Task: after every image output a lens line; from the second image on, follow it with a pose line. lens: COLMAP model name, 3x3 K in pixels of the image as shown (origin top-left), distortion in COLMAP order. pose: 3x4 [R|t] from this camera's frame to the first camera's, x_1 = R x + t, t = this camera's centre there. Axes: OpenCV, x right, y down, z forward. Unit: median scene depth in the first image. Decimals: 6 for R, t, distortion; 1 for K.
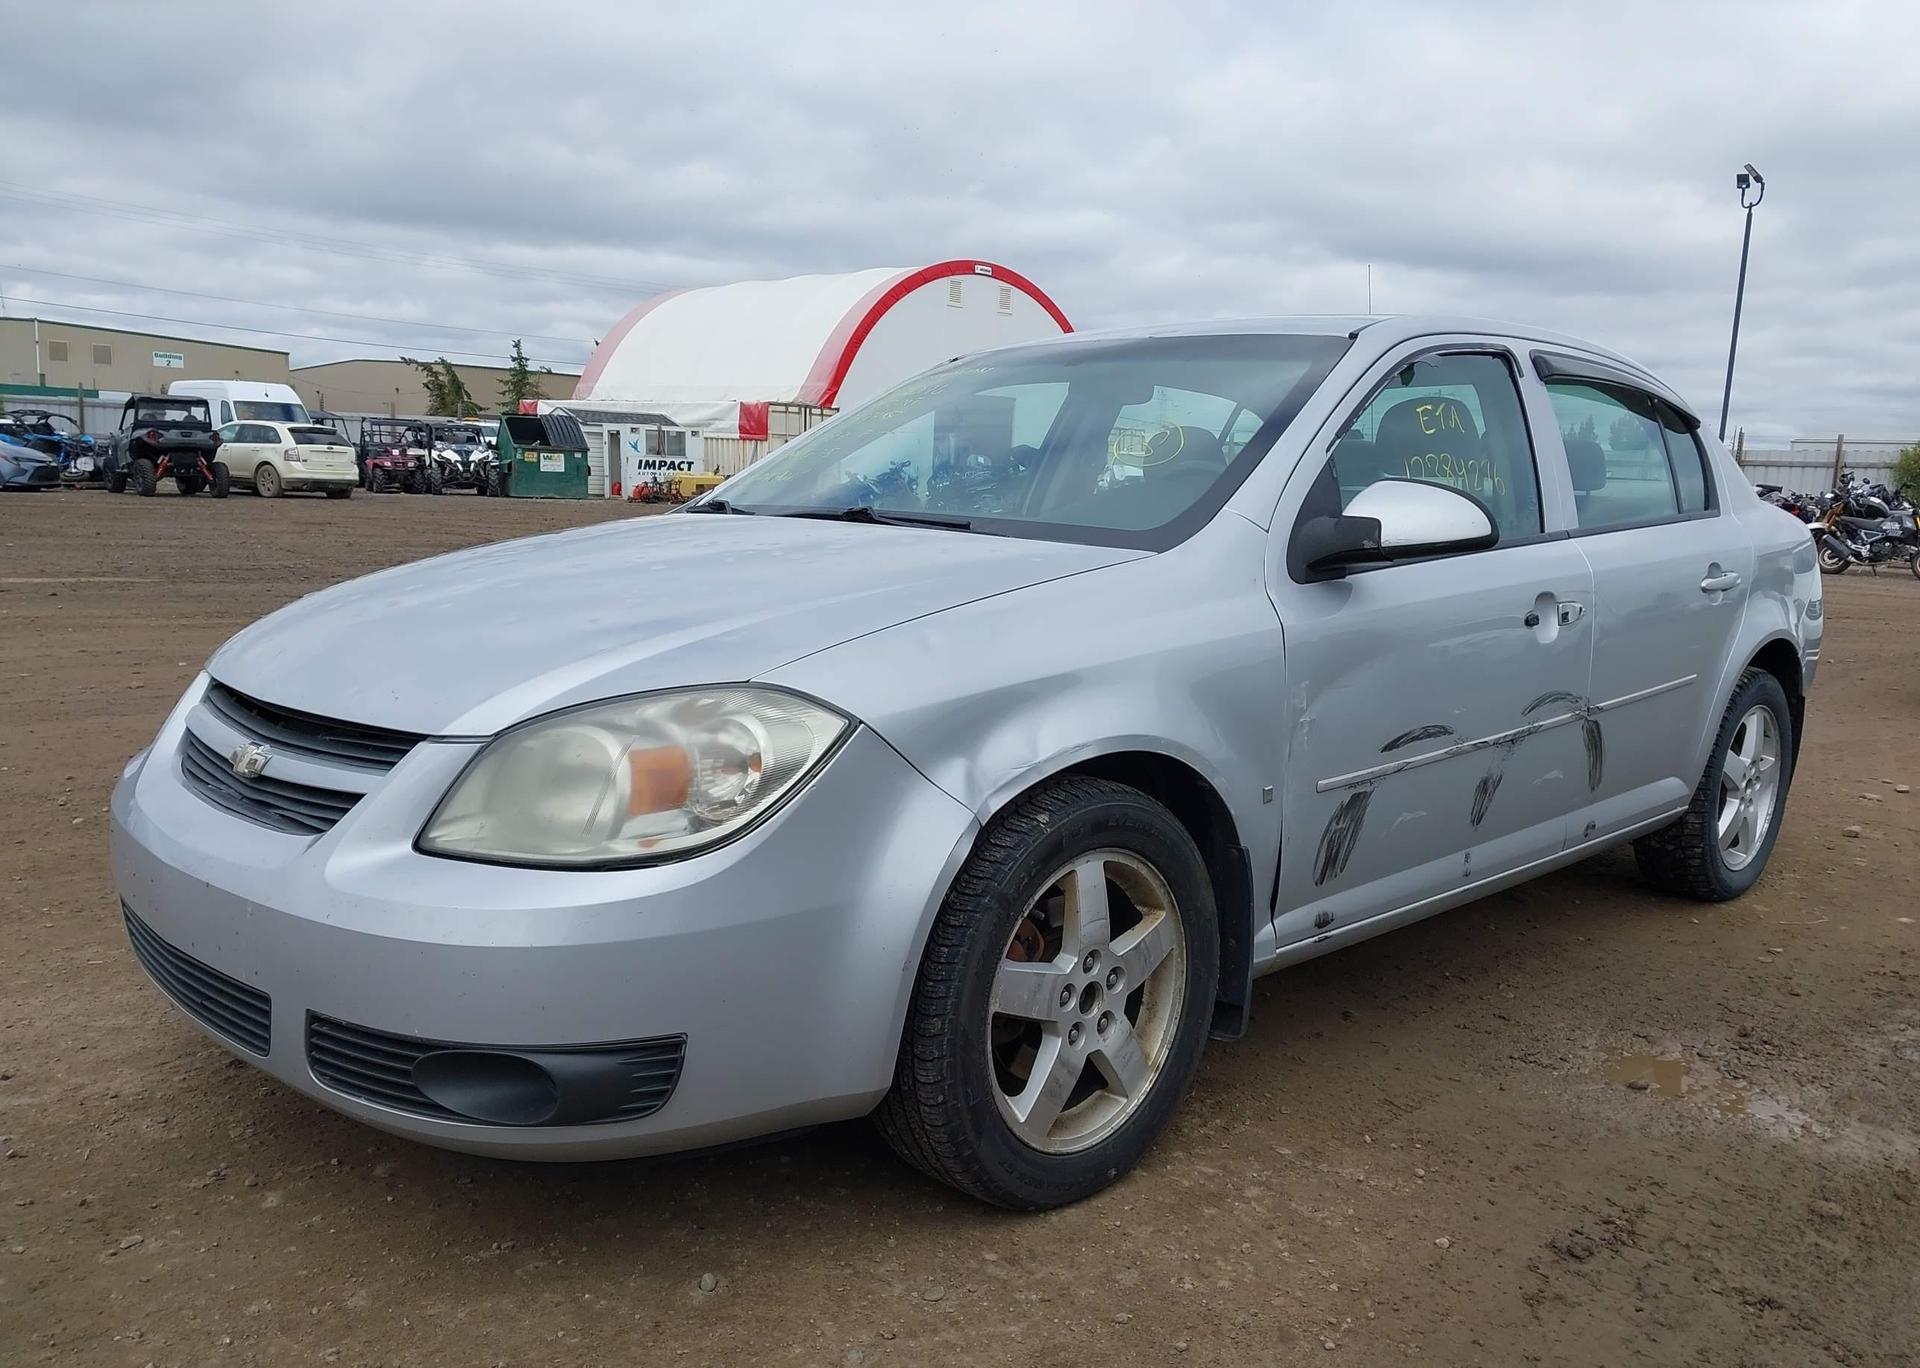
lens RADIAL K [[1523.3, 0, 949.2], [0, 1523.3, 713.6], [0, 0, 1]] dist [0.046616, -0.053416]
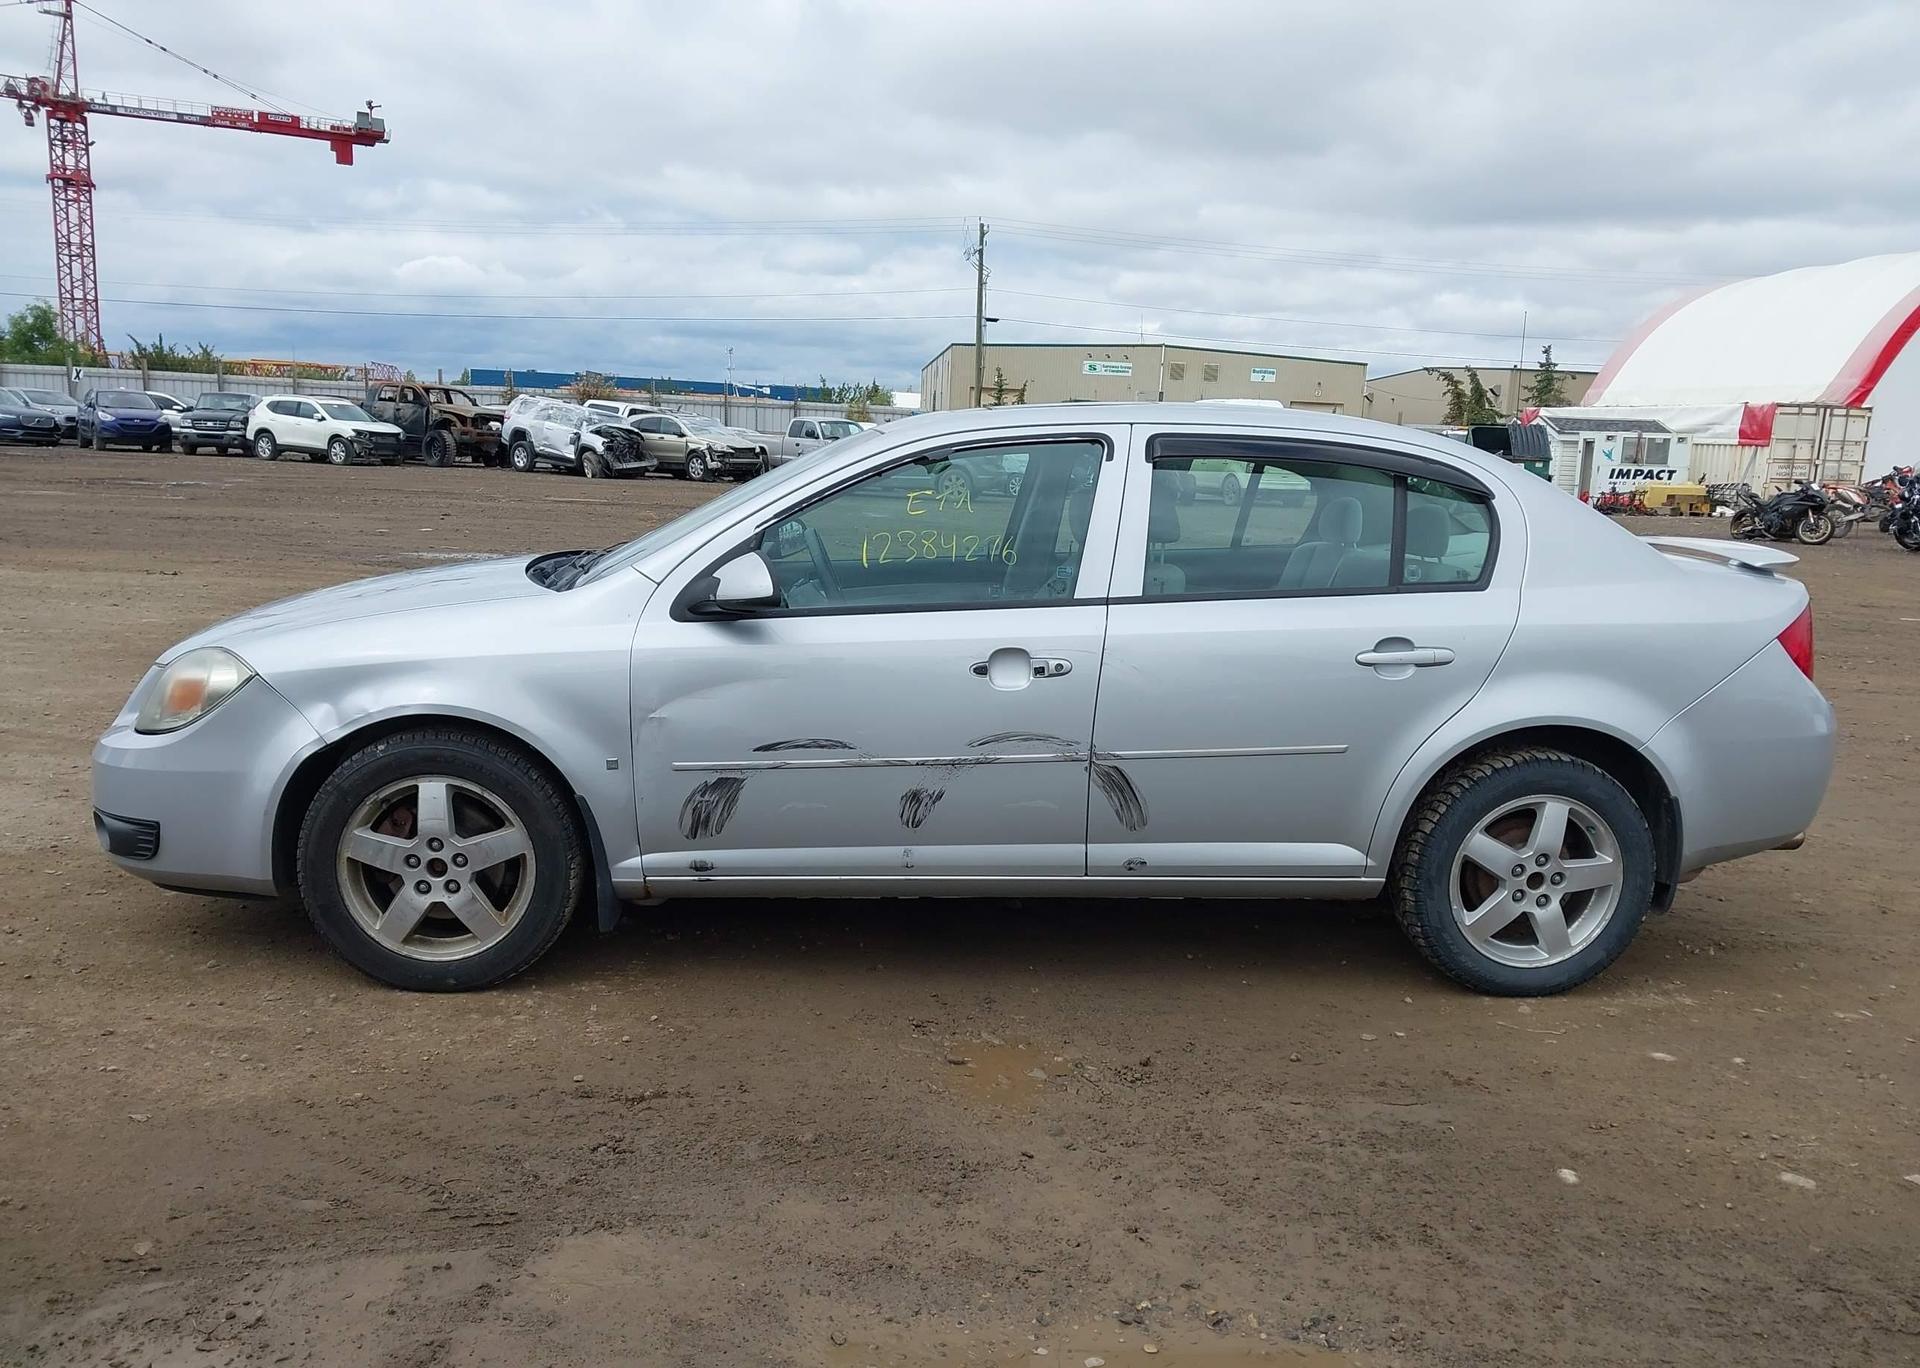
lens RADIAL K [[1523.3, 0, 954.8], [0, 1523.3, 686.9], [0, 0, 1]] dist [0.046616, -0.053416]
pose [[0.775755, 0.096620, -0.623594, 1.201031], [-0.107806, 0.993973, 0.019895, -0.073492], [0.621758, 0.051793, 0.781495, 0.058475]]
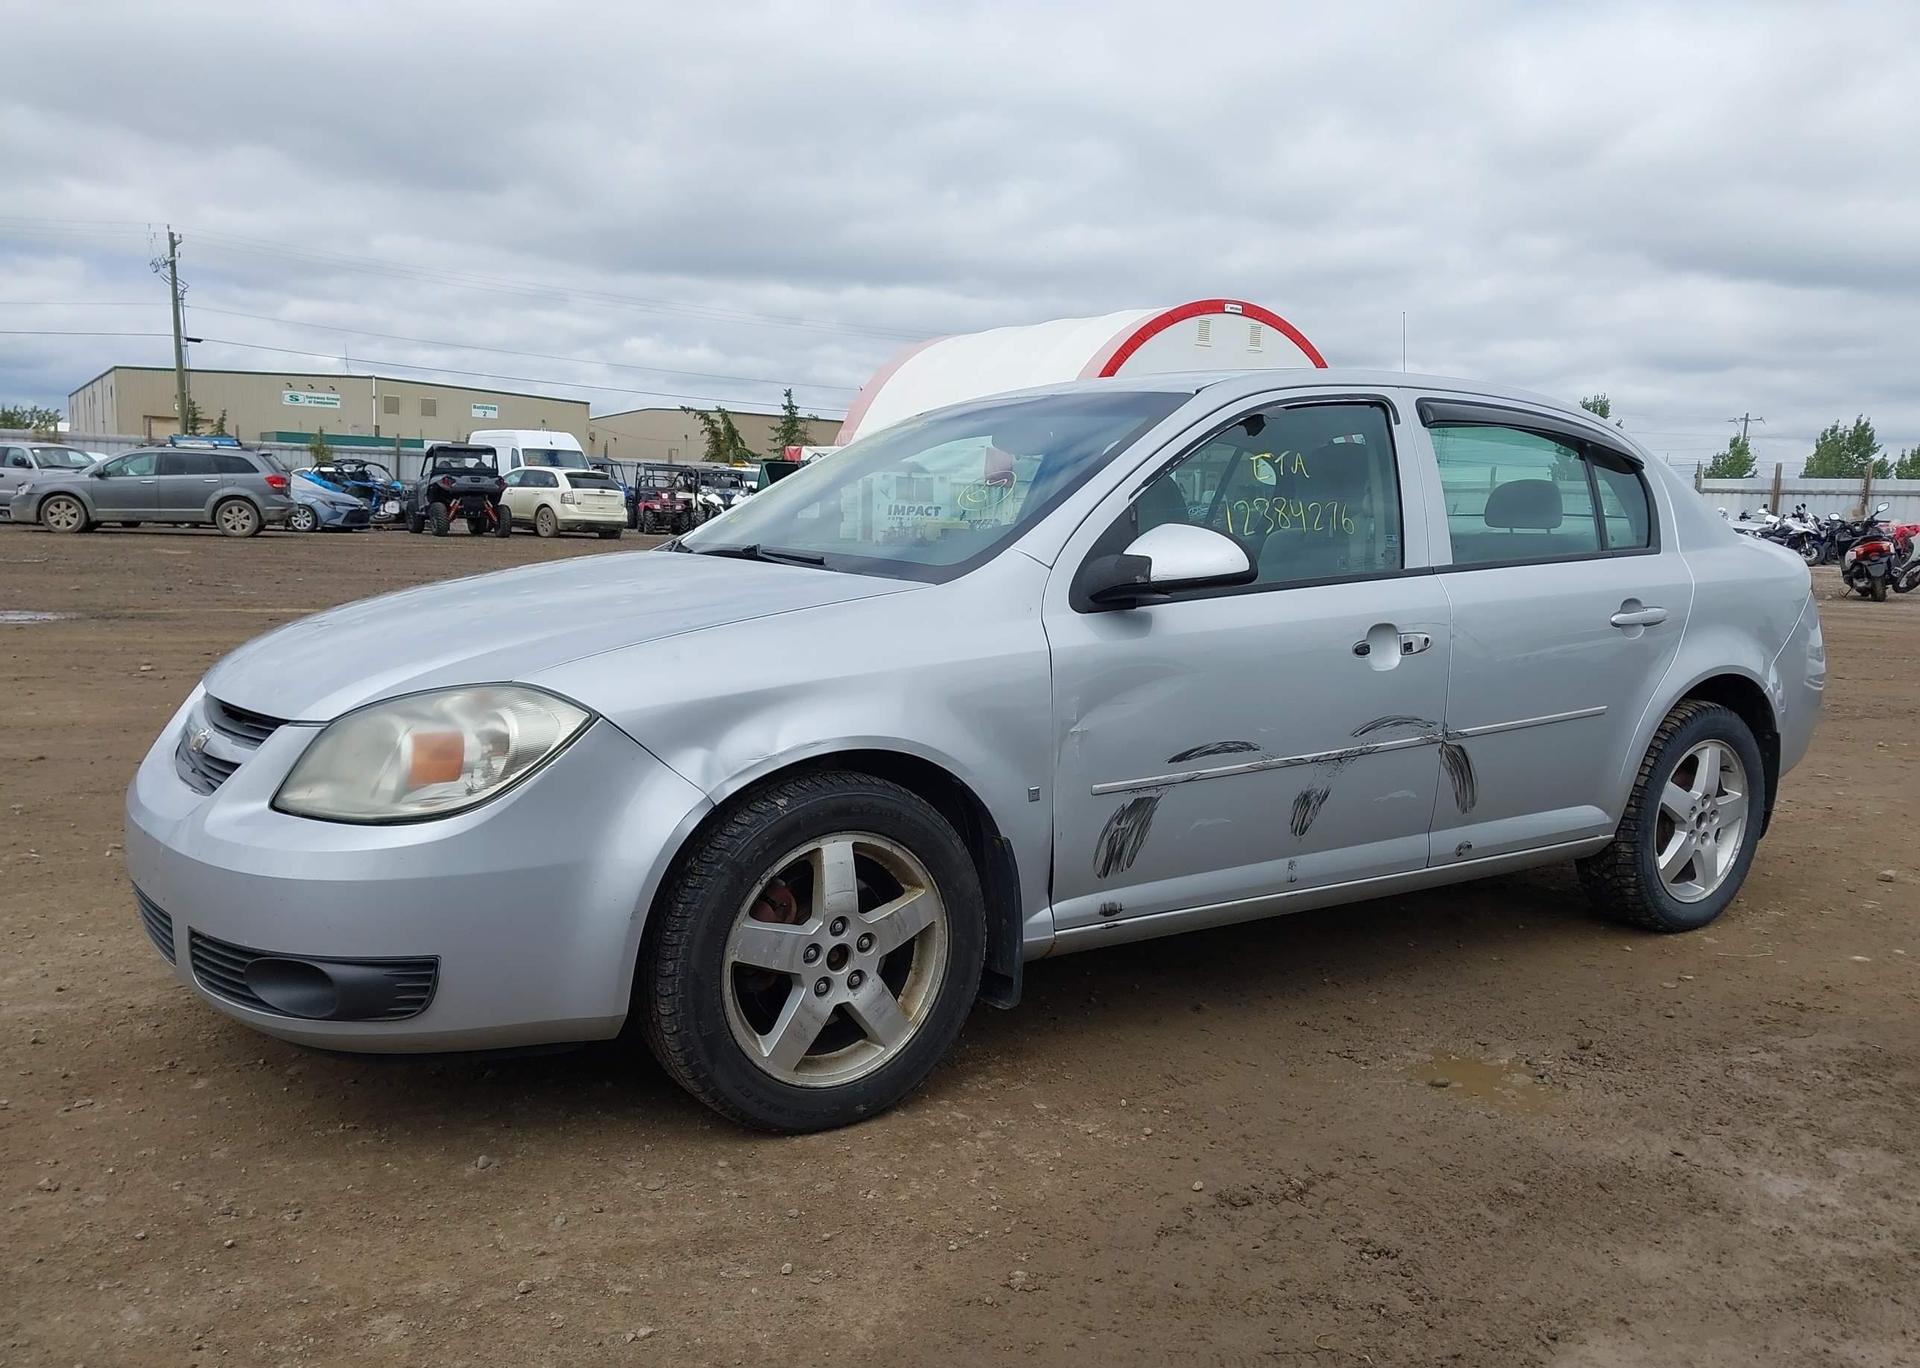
lens RADIAL K [[1523.3, 0, 948.2], [0, 1523.3, 708.8], [0, 0, 1]] dist [0.046616, -0.053416]
pose [[0.984145, 0.018574, -0.176393, 0.307214], [-0.023475, 0.999393, -0.025739, 0.017650], [0.175807, 0.029472, 0.983983, -0.124760]]
